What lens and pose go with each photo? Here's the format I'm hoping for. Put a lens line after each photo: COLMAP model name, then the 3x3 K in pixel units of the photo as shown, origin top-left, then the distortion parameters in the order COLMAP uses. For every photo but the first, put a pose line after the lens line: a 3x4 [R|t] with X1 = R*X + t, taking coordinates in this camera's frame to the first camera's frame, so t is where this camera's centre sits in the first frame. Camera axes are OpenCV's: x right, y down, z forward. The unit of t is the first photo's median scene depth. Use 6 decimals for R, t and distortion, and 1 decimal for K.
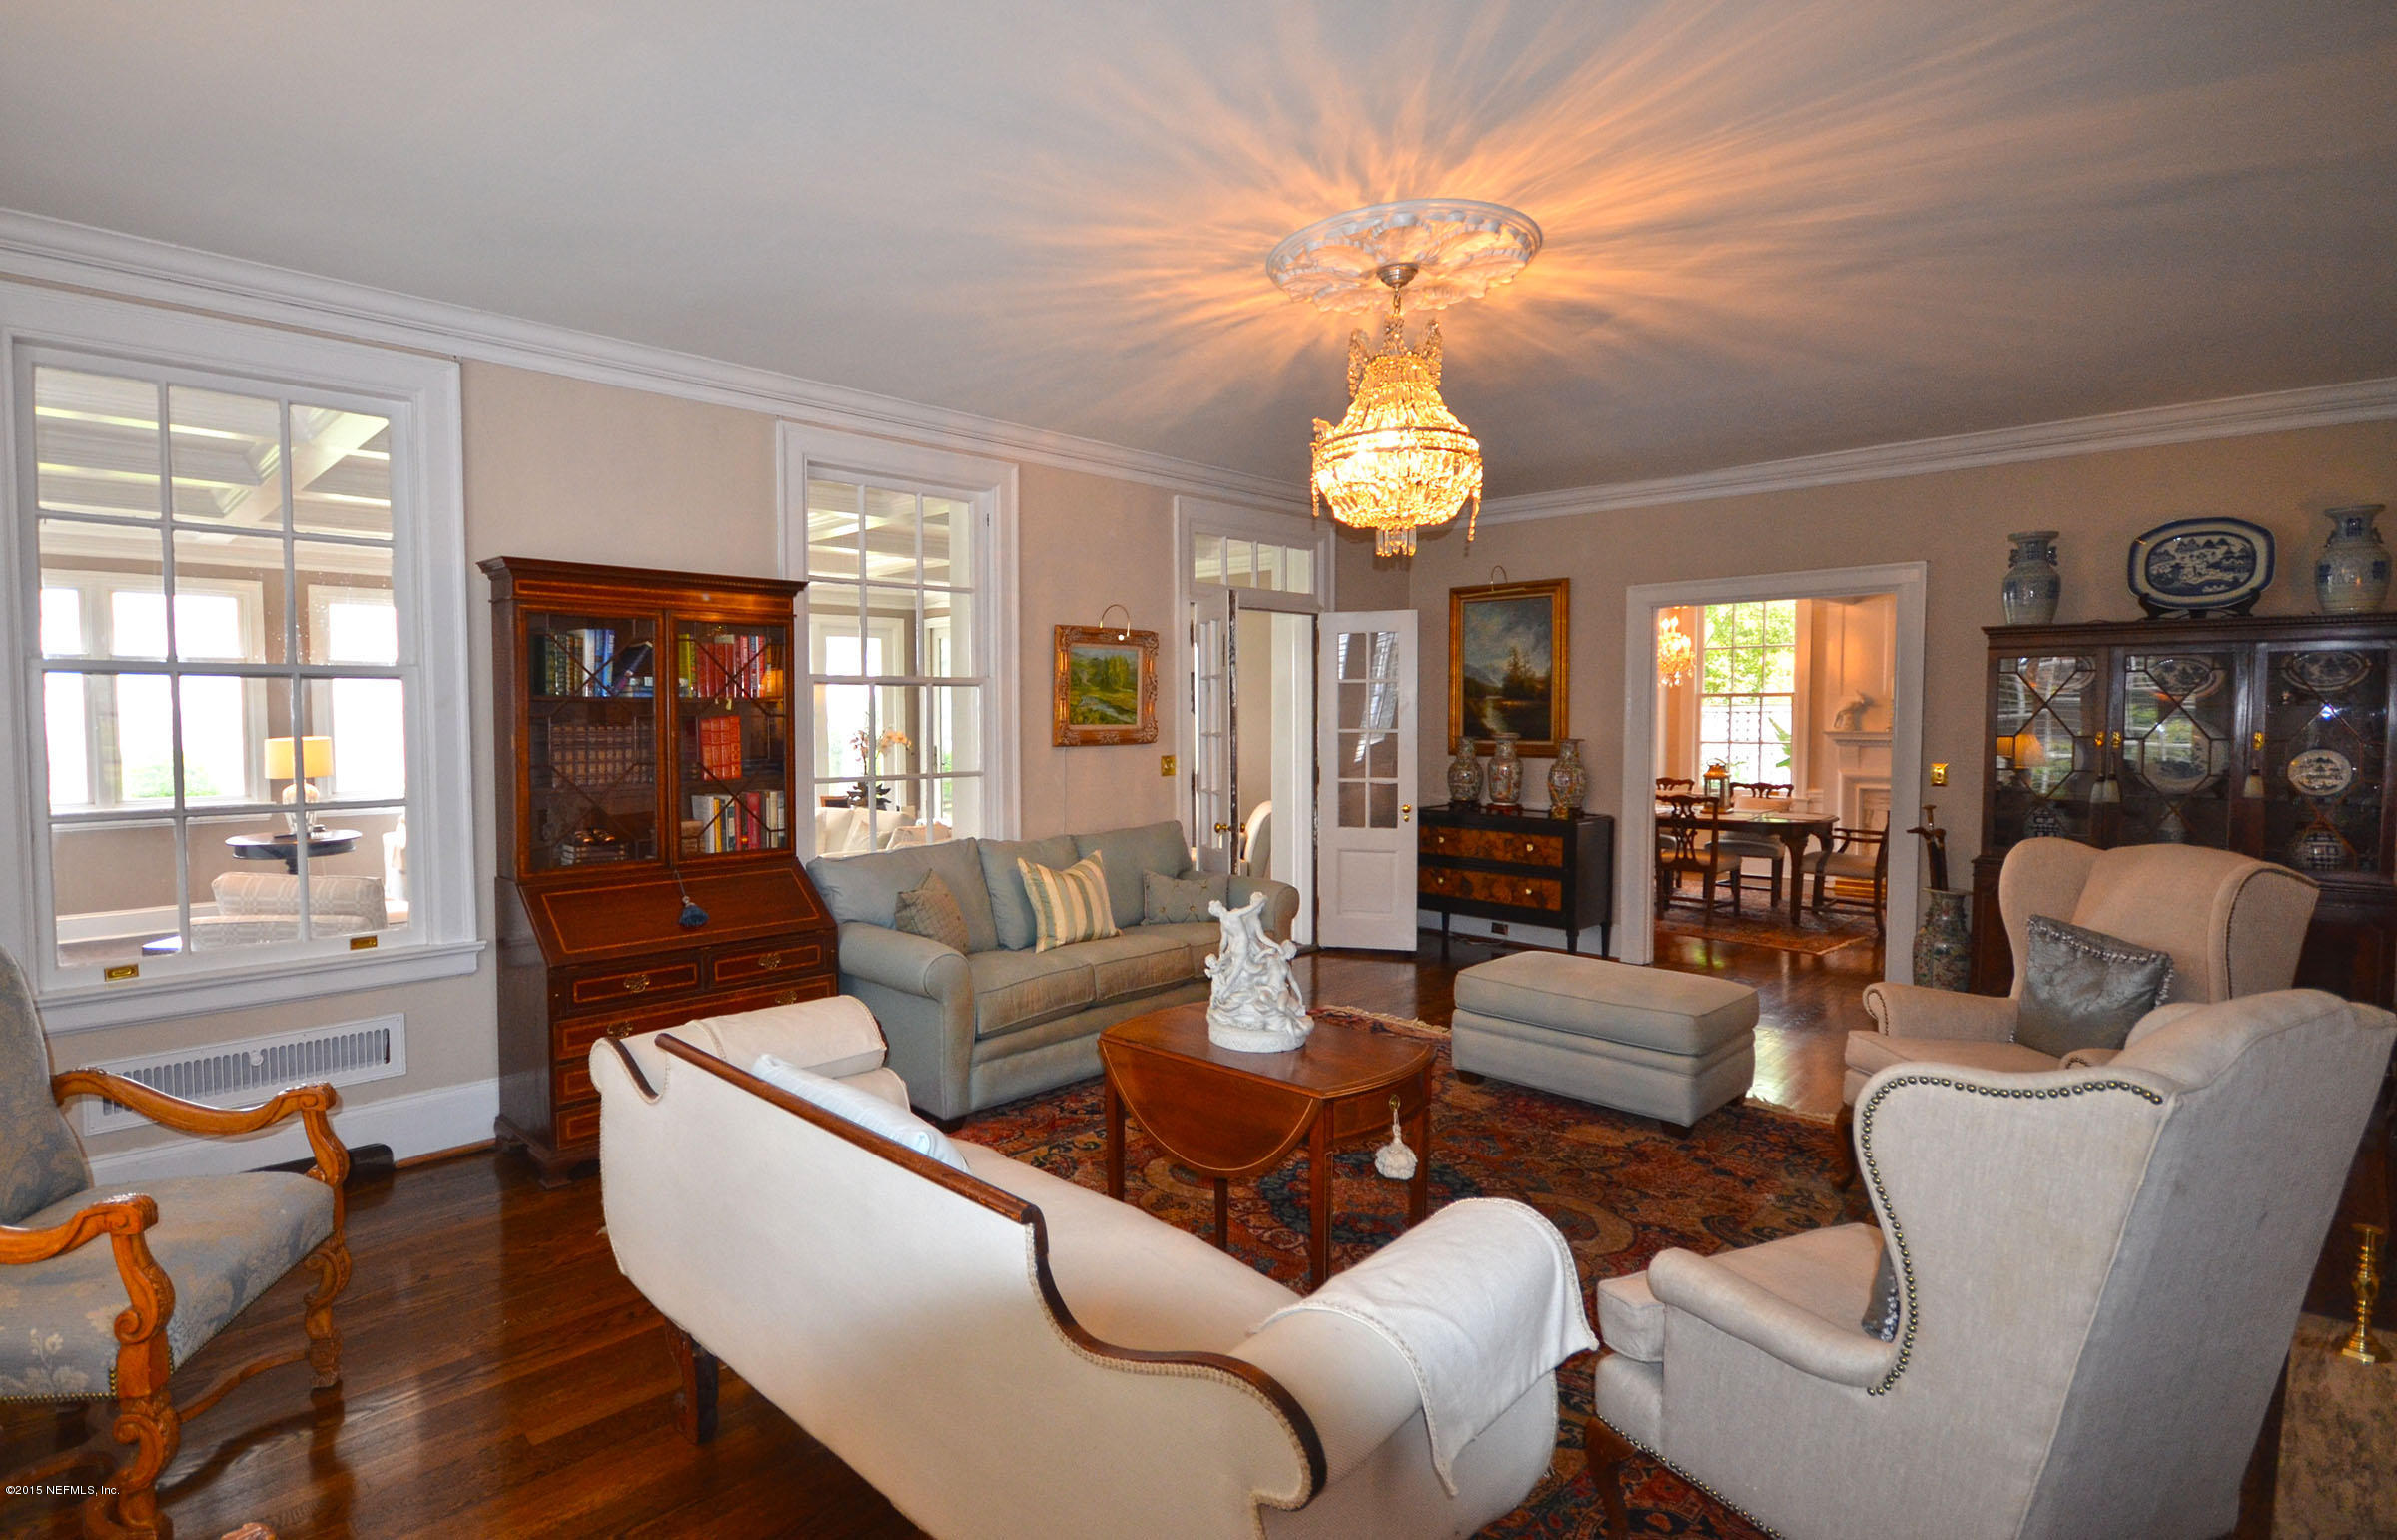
lens RADIAL K [[1195.2, 0, 1193.3], [0, 1195.2, 765.3], [0, 0, 1]] dist [-0.003164, -0.003616]
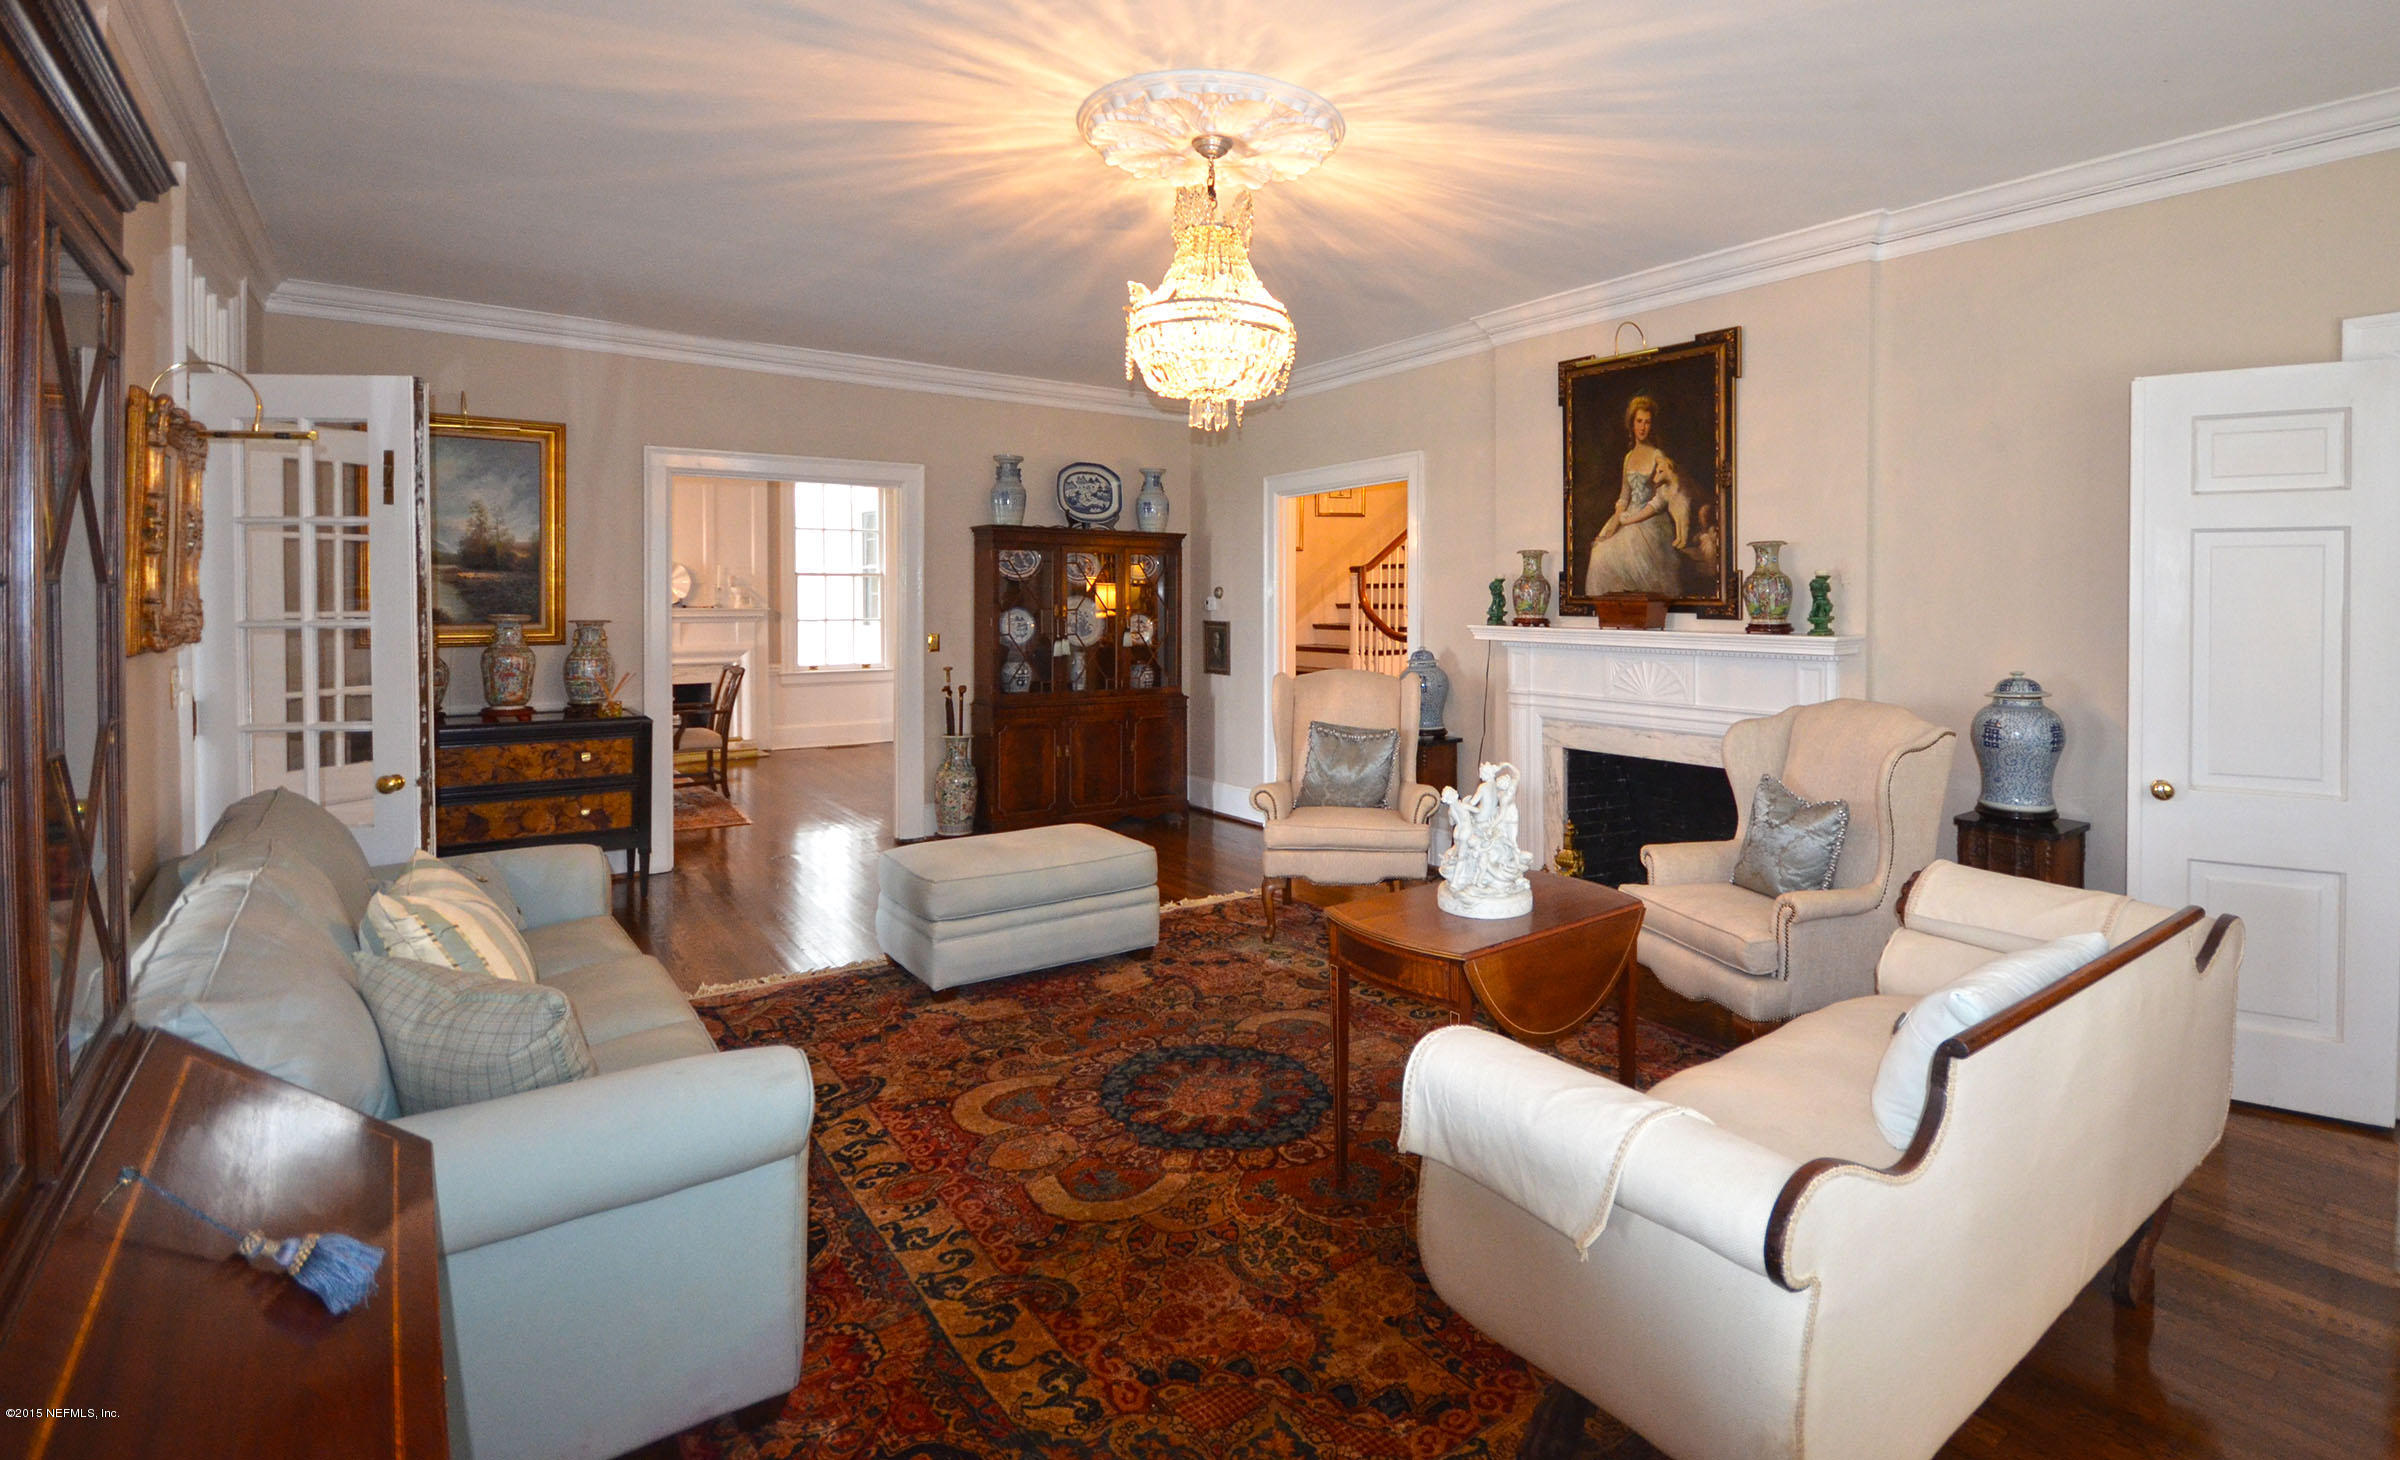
lens RADIAL K [[1072.0, 0, 1333.7], [0, 1072.0, 604.5], [0, 0, 1]] dist [0.000014, 0.000138]
pose [[0.143997, -0.006523, 0.989557, -0.450653], [0.039379, 0.999224, 0.000856, -0.017590], [-0.988794, 0.038844, 0.144142, 0.507841]]
